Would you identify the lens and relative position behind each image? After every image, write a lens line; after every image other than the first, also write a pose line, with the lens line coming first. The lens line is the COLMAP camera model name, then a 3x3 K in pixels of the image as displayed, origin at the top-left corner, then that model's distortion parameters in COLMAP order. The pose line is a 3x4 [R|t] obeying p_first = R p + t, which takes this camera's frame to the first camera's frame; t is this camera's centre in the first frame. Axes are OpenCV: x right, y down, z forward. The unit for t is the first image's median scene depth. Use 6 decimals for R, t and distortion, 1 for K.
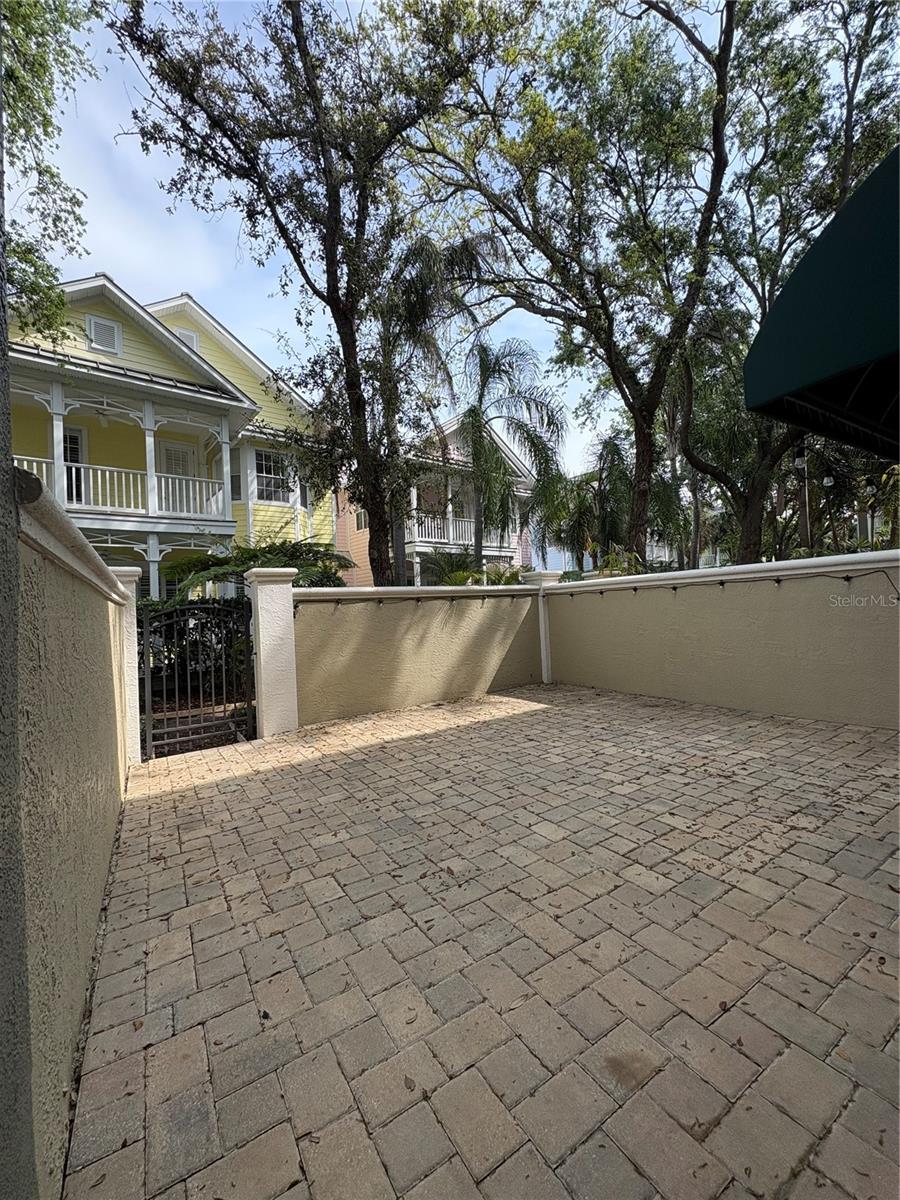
lens RADIAL K [[477.1, 0, 450.0], [0, 477.1, 598.9], [0, 0, 1]] dist [-0.000389, 0.000208]
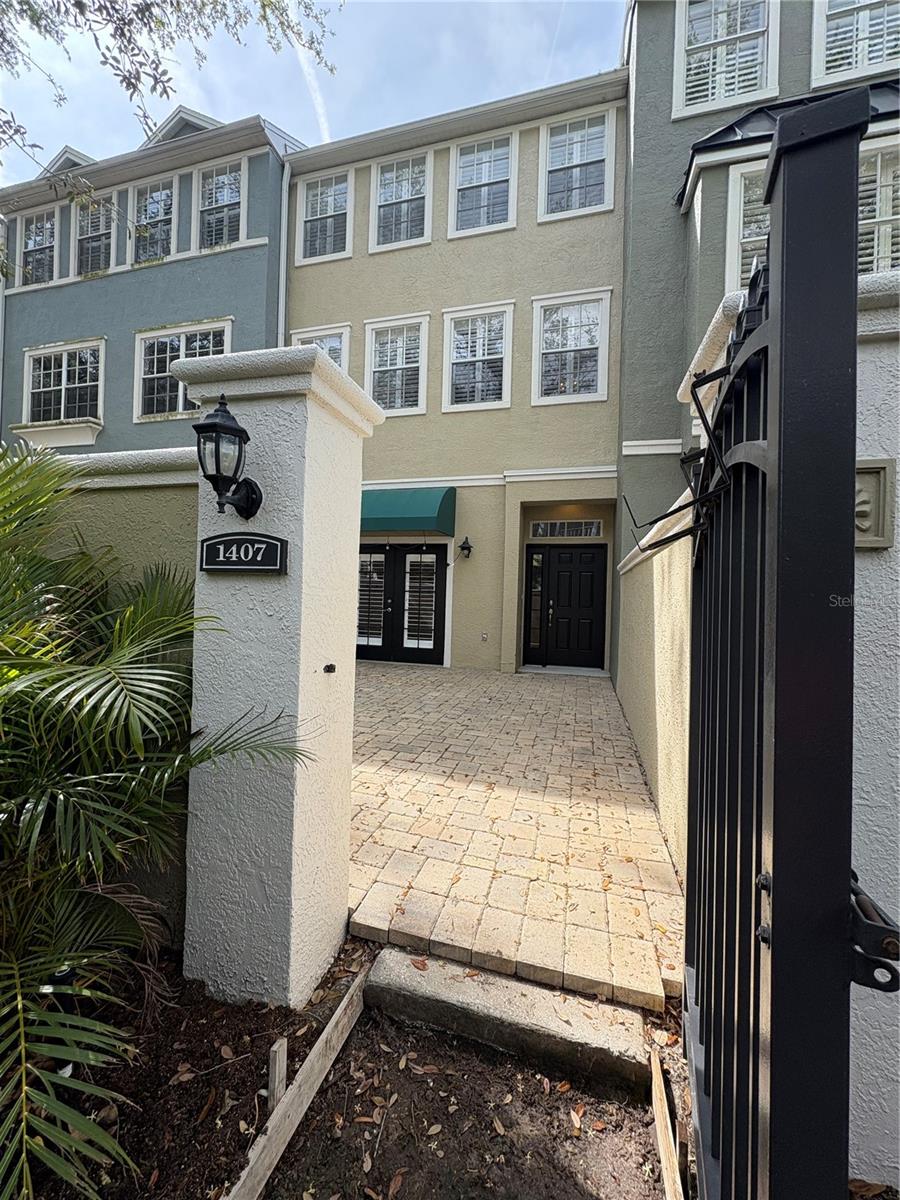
lens RADIAL K [[477.1, 0, 450.0], [0, 477.1, 598.9], [0, 0, 1]] dist [-0.000389, 0.000208]
pose [[-0.675370, 0.030198, 0.736861, -1.031654], [-0.013353, 0.998497, -0.053158, 0.135054], [-0.737358, -0.045740, -0.673951, 1.765850]]
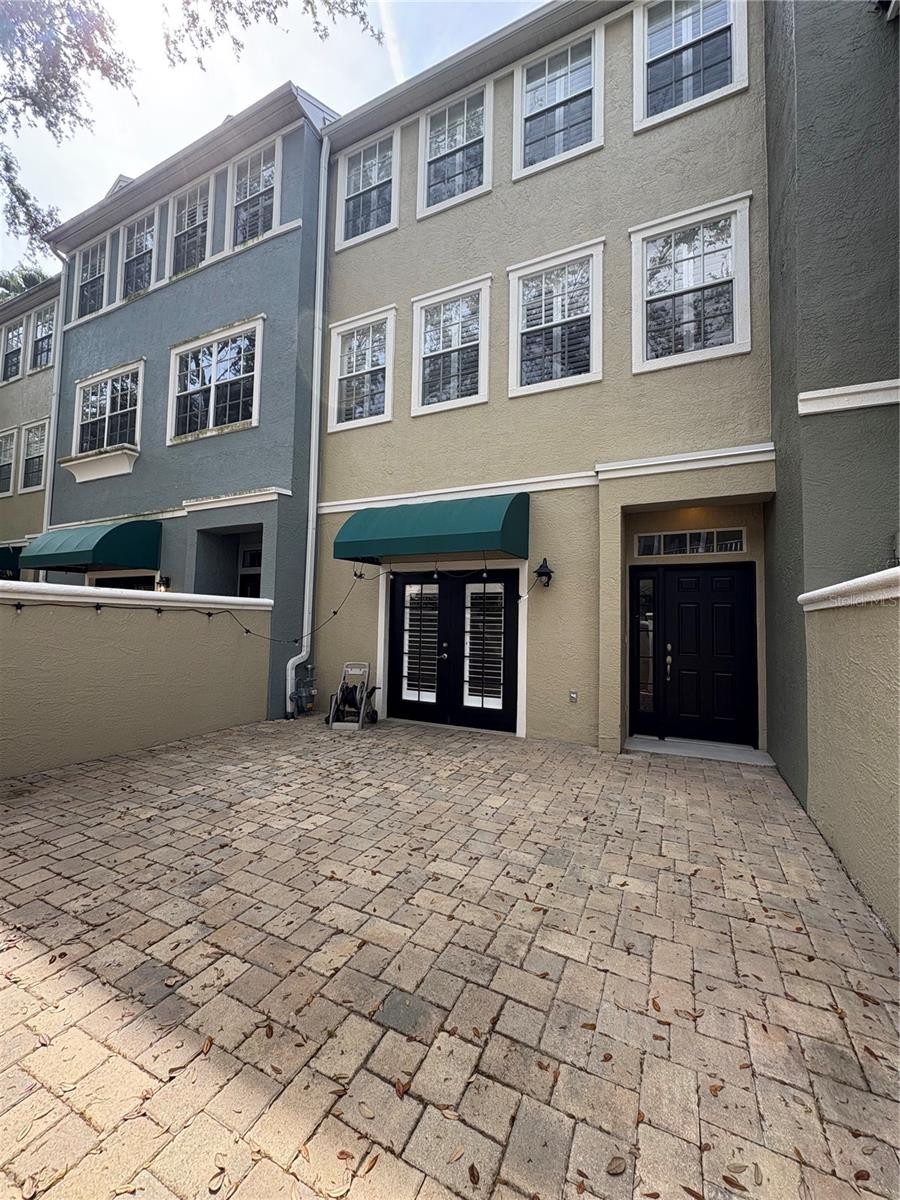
lens RADIAL K [[477.1, 0, 450.0], [0, 477.1, 598.9], [0, 0, 1]] dist [-0.000389, 0.000208]
pose [[-0.535344, 0.083266, 0.840520, -0.665077], [-0.013695, 0.994142, -0.107208, 0.050201], [-0.844523, -0.068903, -0.531068, 1.380625]]
